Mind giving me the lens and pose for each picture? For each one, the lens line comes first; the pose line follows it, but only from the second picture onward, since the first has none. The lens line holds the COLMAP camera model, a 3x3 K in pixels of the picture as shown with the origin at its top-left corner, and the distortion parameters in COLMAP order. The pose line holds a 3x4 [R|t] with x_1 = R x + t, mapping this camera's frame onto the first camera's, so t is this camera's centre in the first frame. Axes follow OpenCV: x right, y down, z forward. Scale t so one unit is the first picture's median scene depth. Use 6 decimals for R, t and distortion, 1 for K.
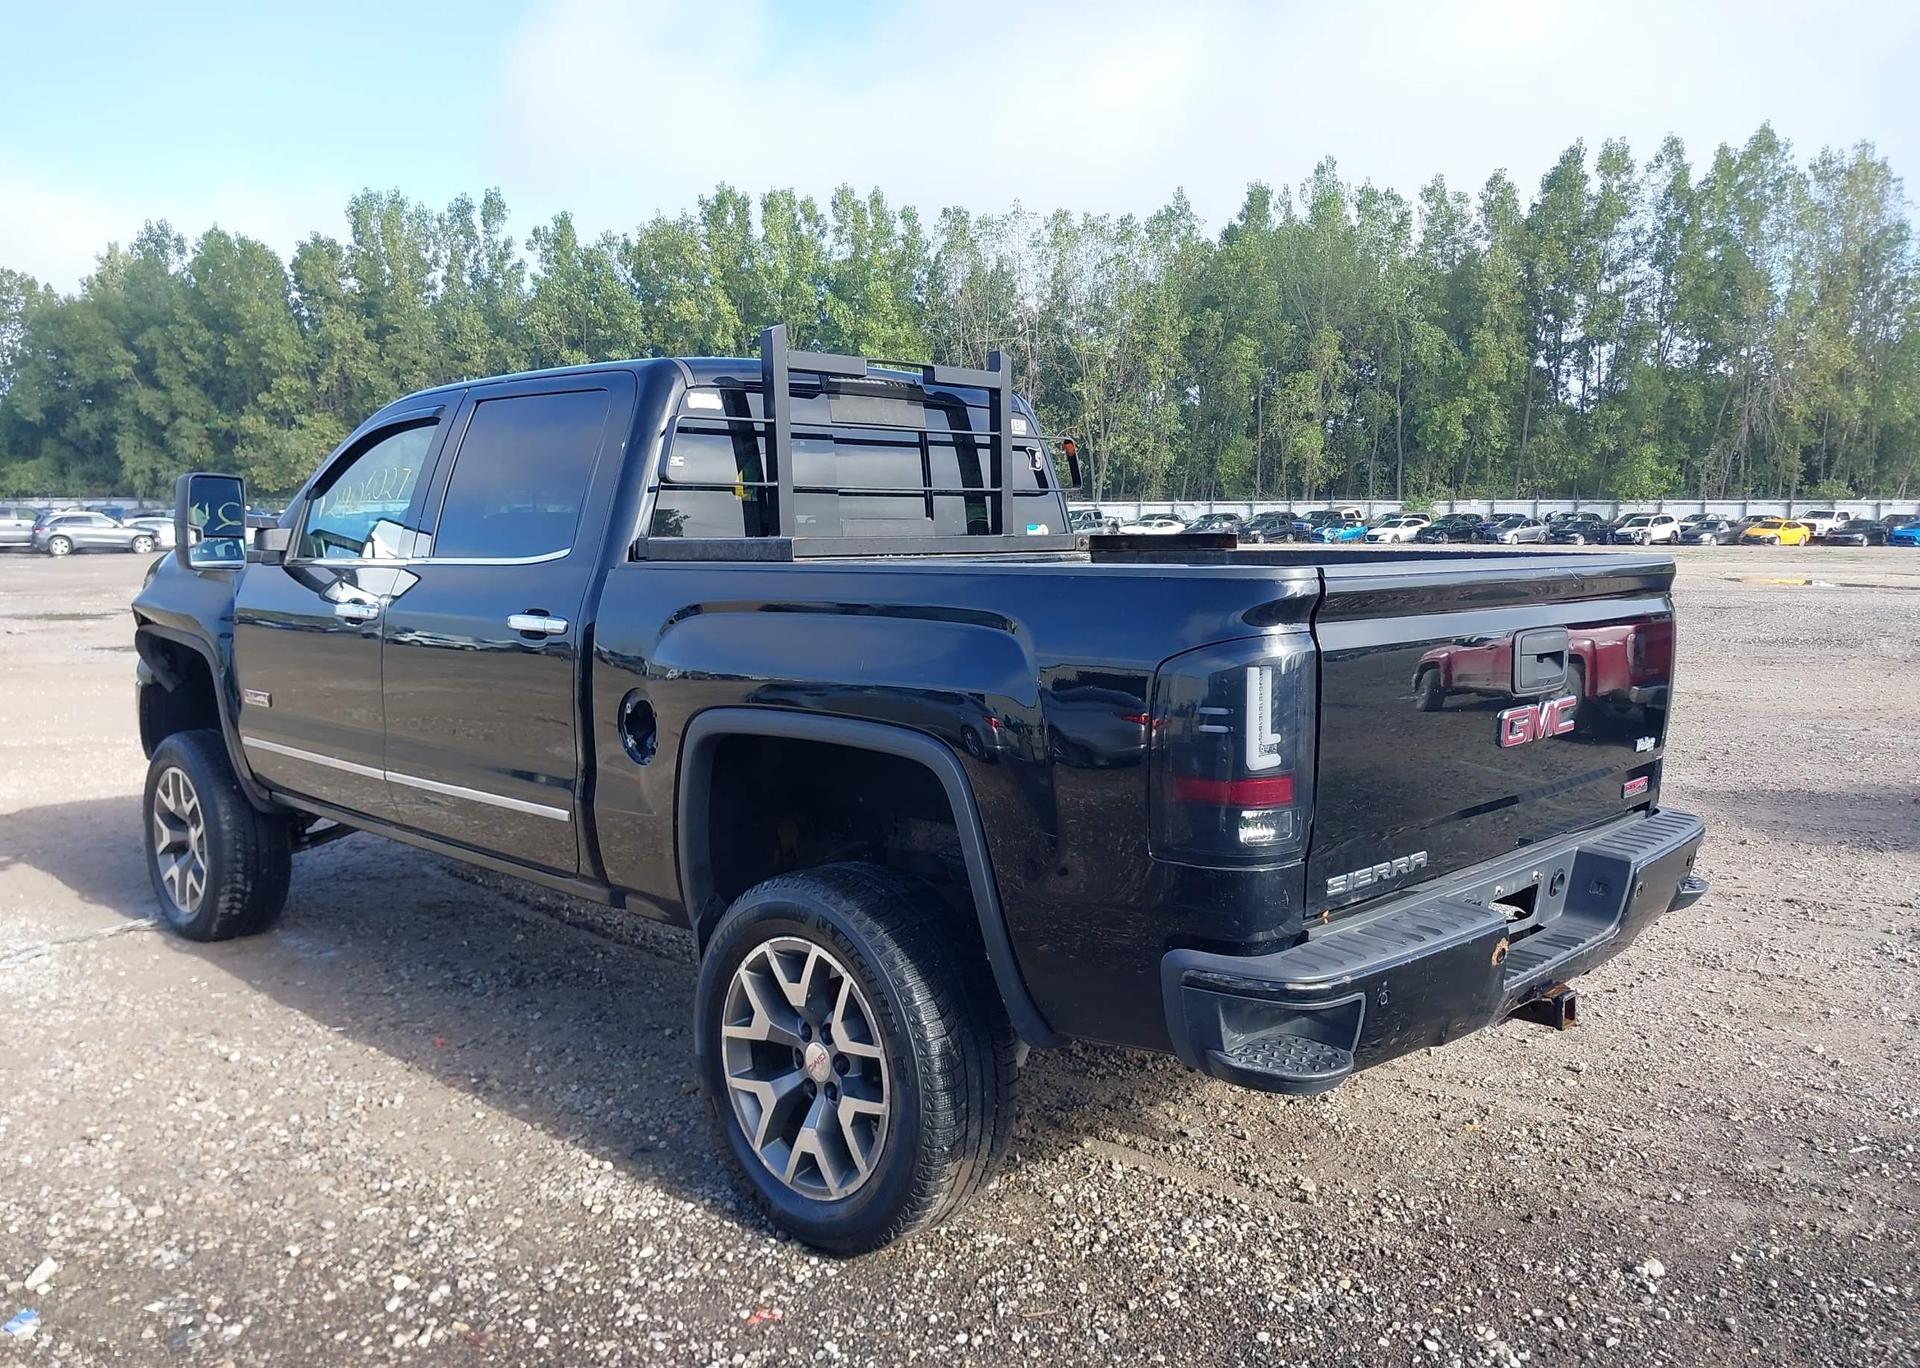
lens RADIAL K [[1511.1, 0, 971.8], [0, 1511.1, 697.8], [0, 0, 1]] dist [0.006869, -0.007127]
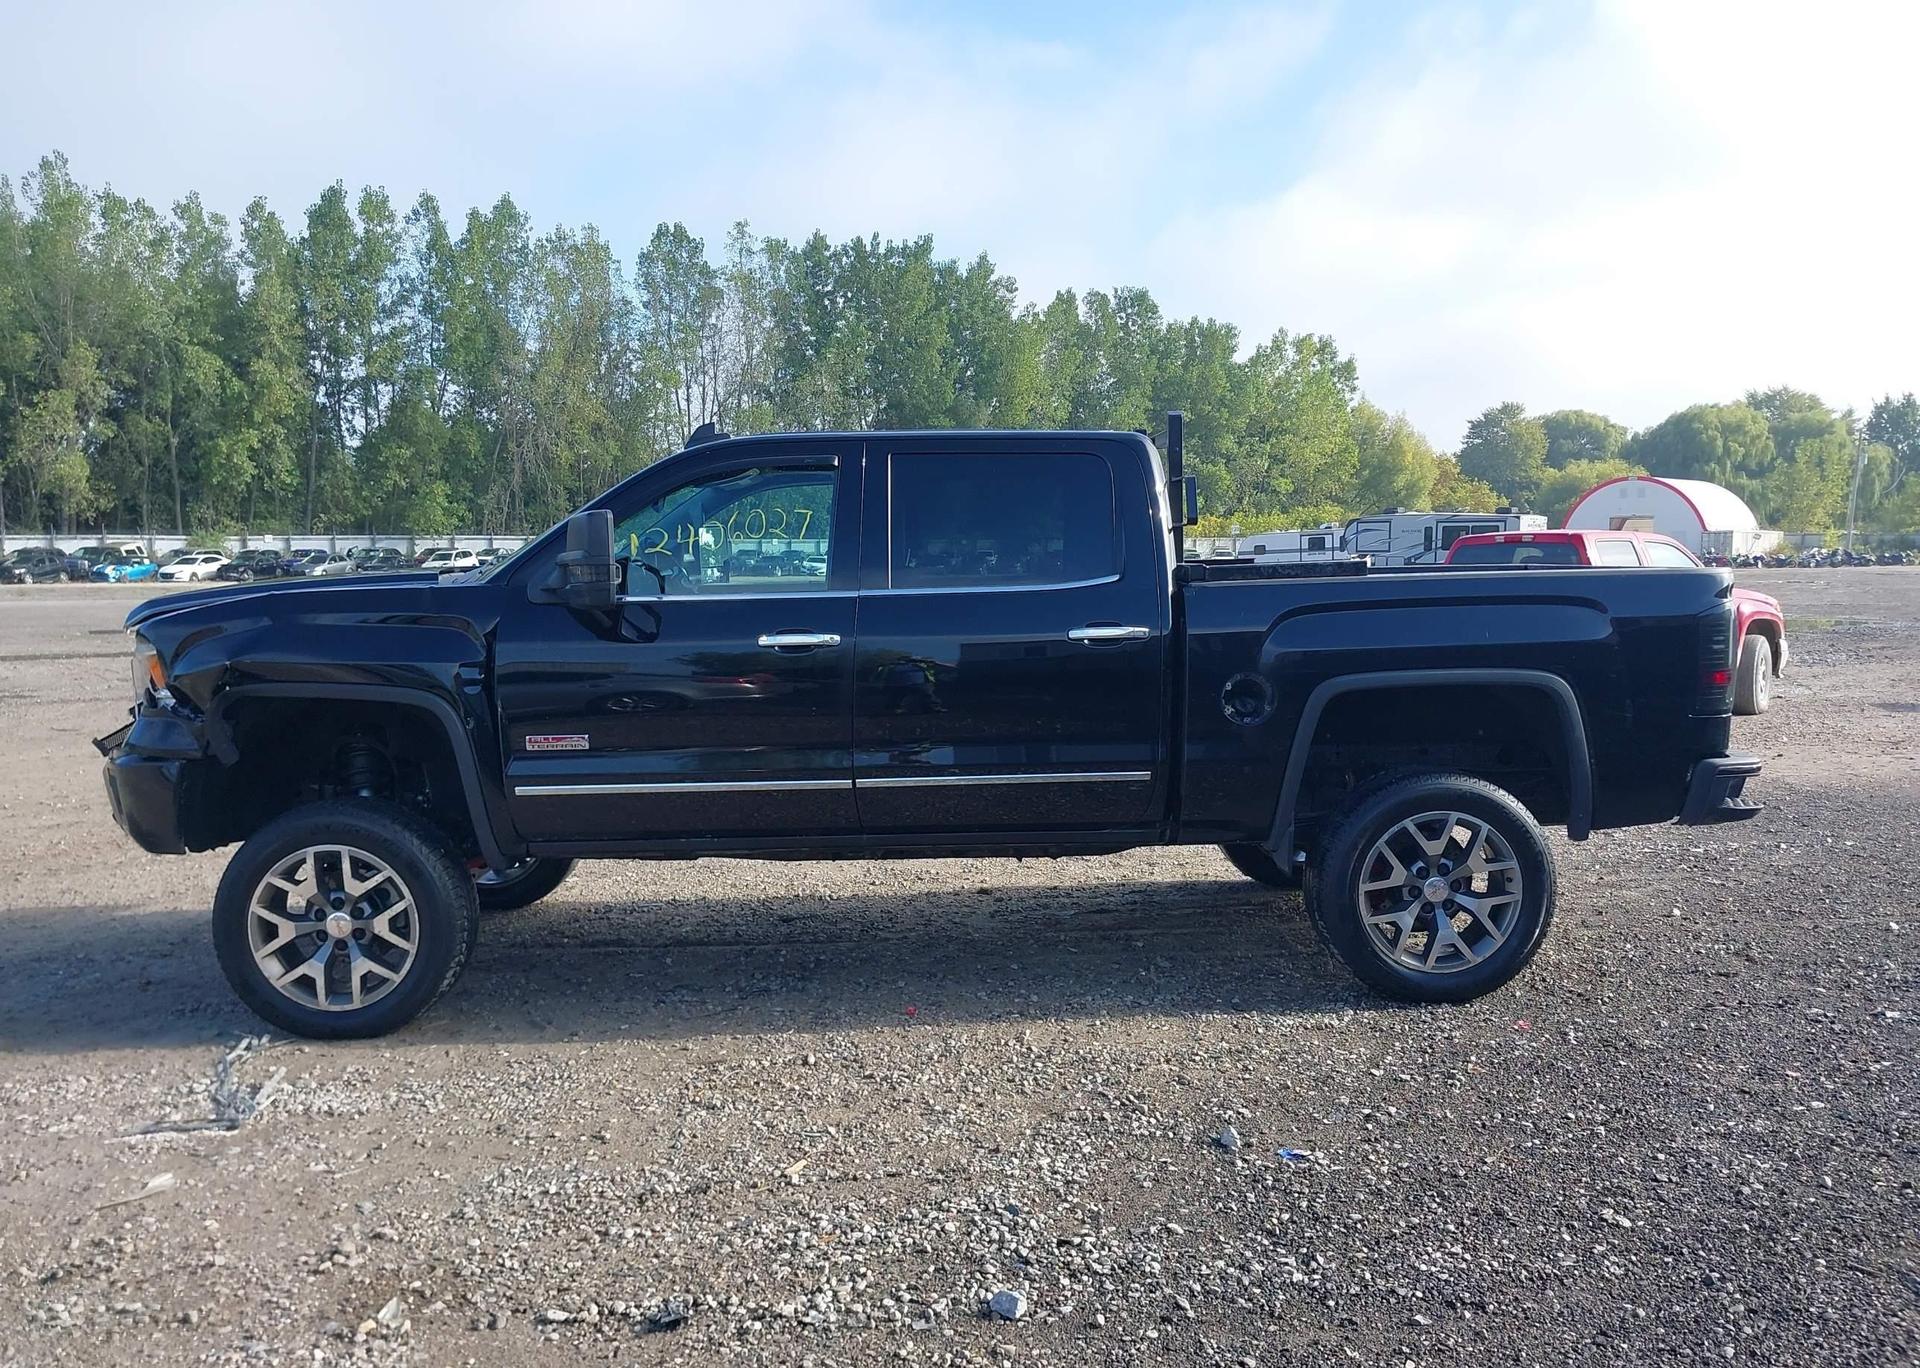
lens RADIAL K [[1522.8, 0, 960.0], [0, 1522.8, 684.0], [0, 0, 1]] dist [0.029931, -0.047688]
pose [[0.697539, -0.068728, 0.713243, -0.063776], [0.092290, 0.995716, 0.005689, -0.001180], [-0.710578, 0.061857, 0.700894, 0.008671]]
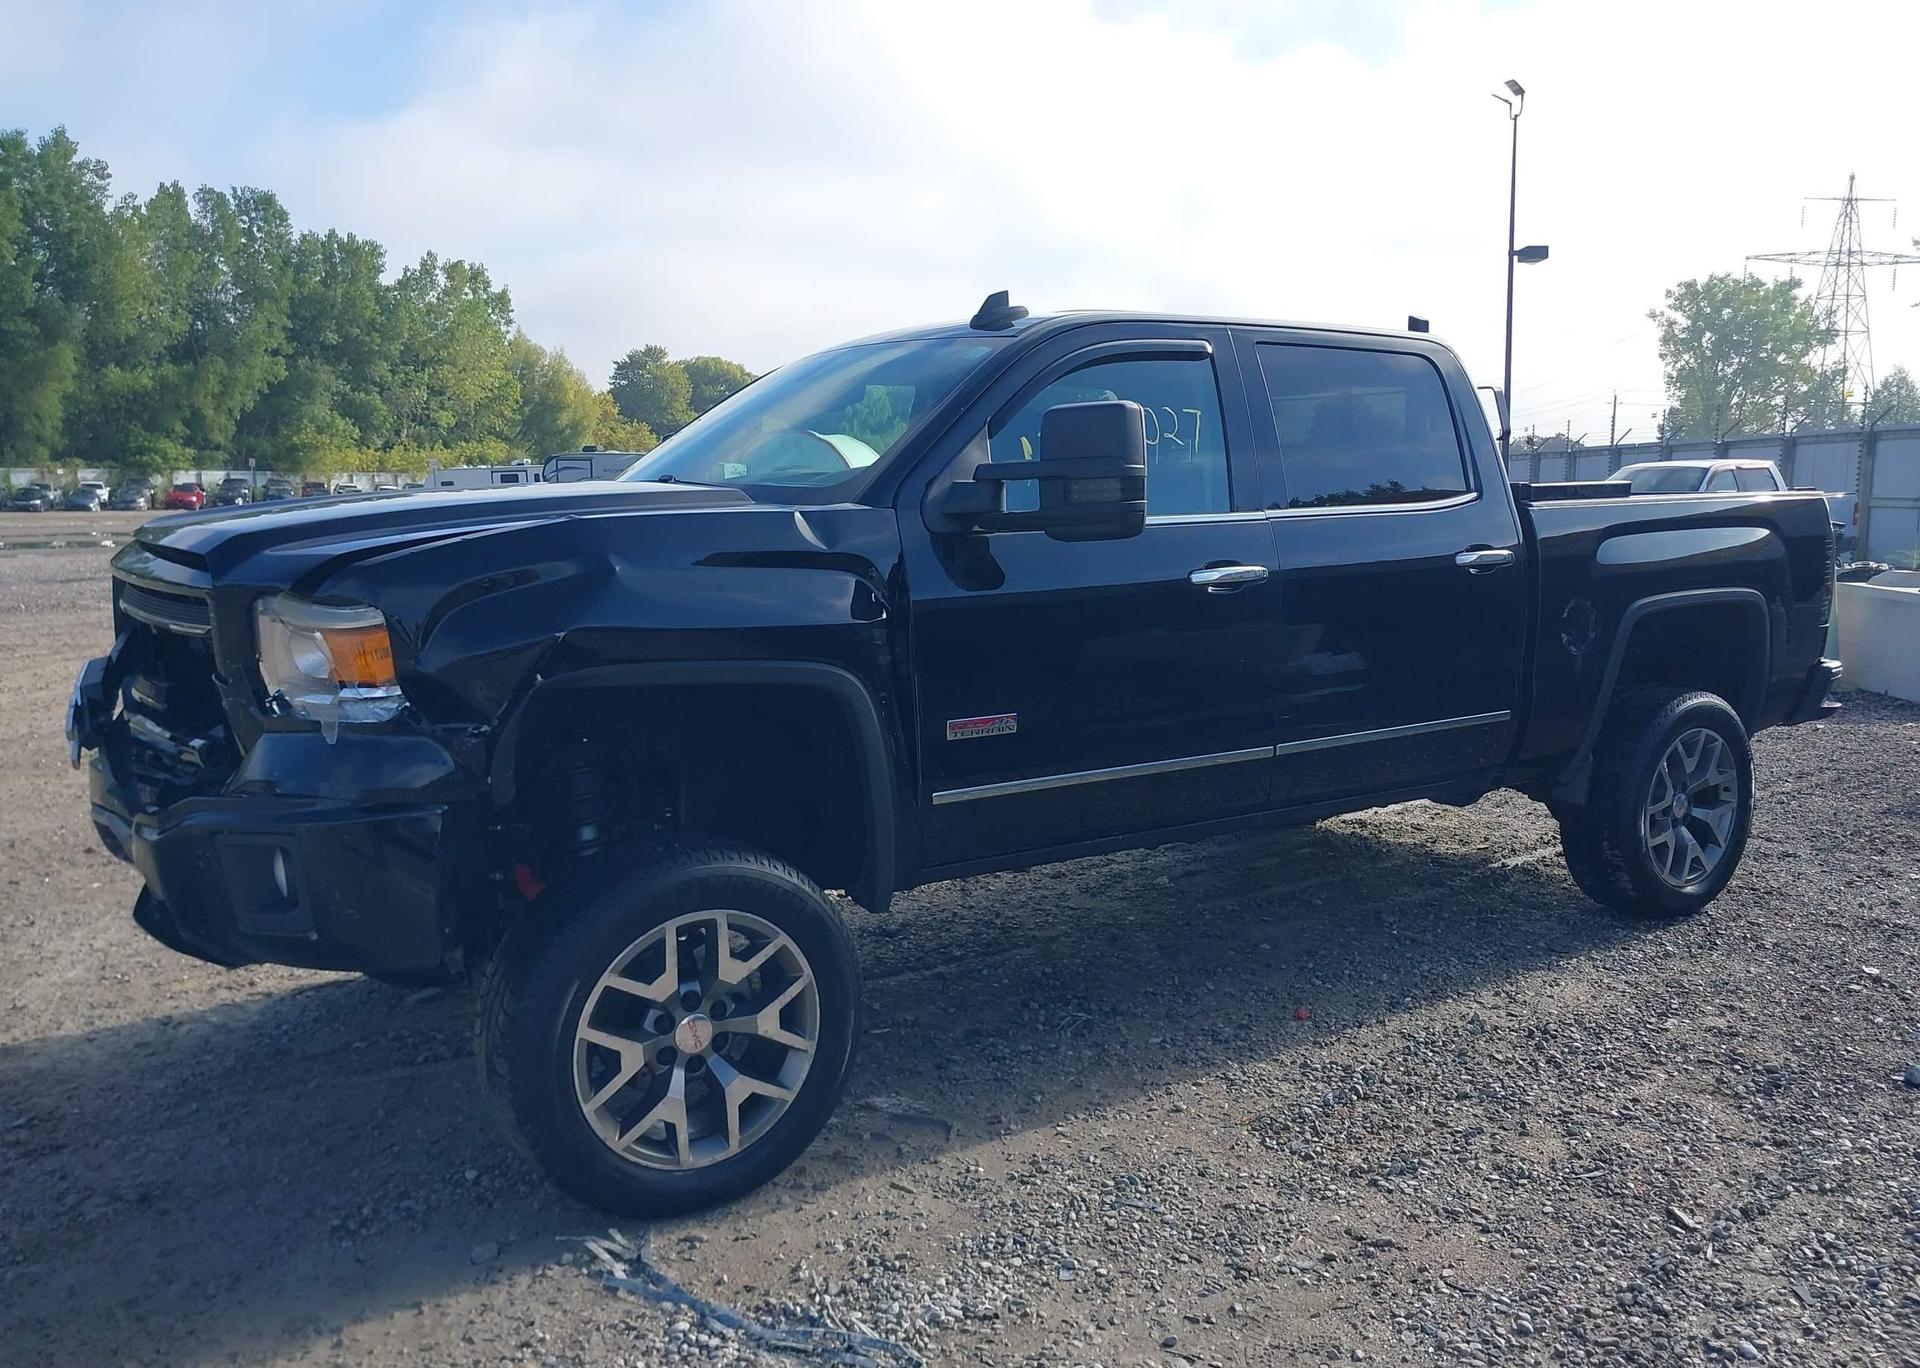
lens RADIAL K [[1522.8, 0, 960.0], [0, 1522.8, 684.0], [0, 0, 1]] dist [0.029931, -0.047688]
pose [[0.204059, -0.124830, 0.970967, -0.074286], [0.111546, 0.988342, 0.103621, -0.005933], [-0.972583, 0.087163, 0.215604, 0.055876]]
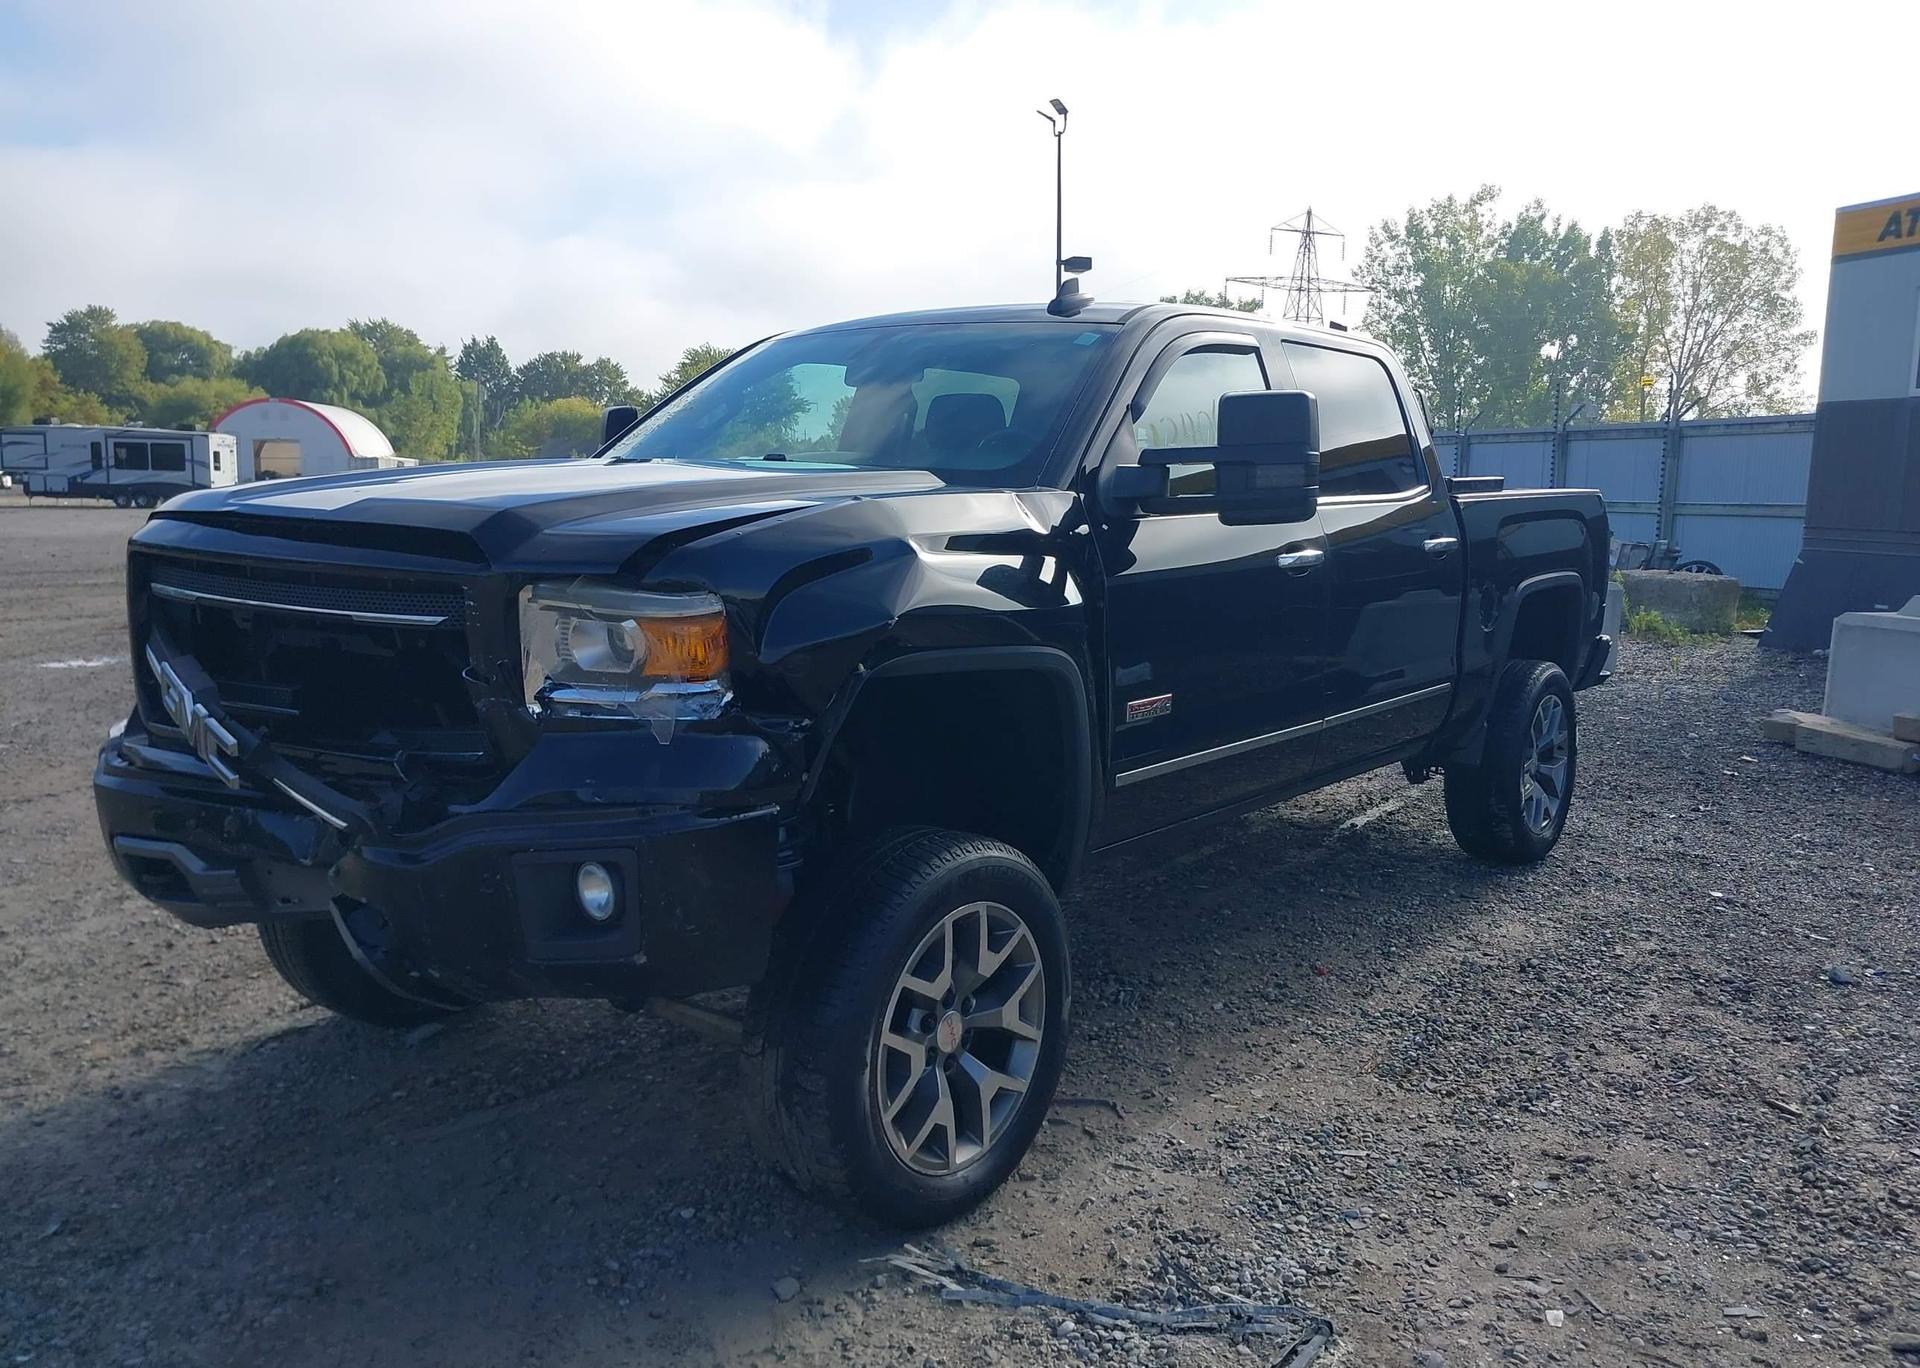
lens RADIAL K [[1518.8, 0, 960.0], [0, 1518.8, 684.0], [0, 0, 1]] dist [0.092579, -0.167890]
pose [[-0.114353, -0.131509, 0.984697, -0.075133], [0.097295, 0.984952, 0.142842, -0.007788], [-0.988664, 0.112140, -0.099837, 0.075216]]
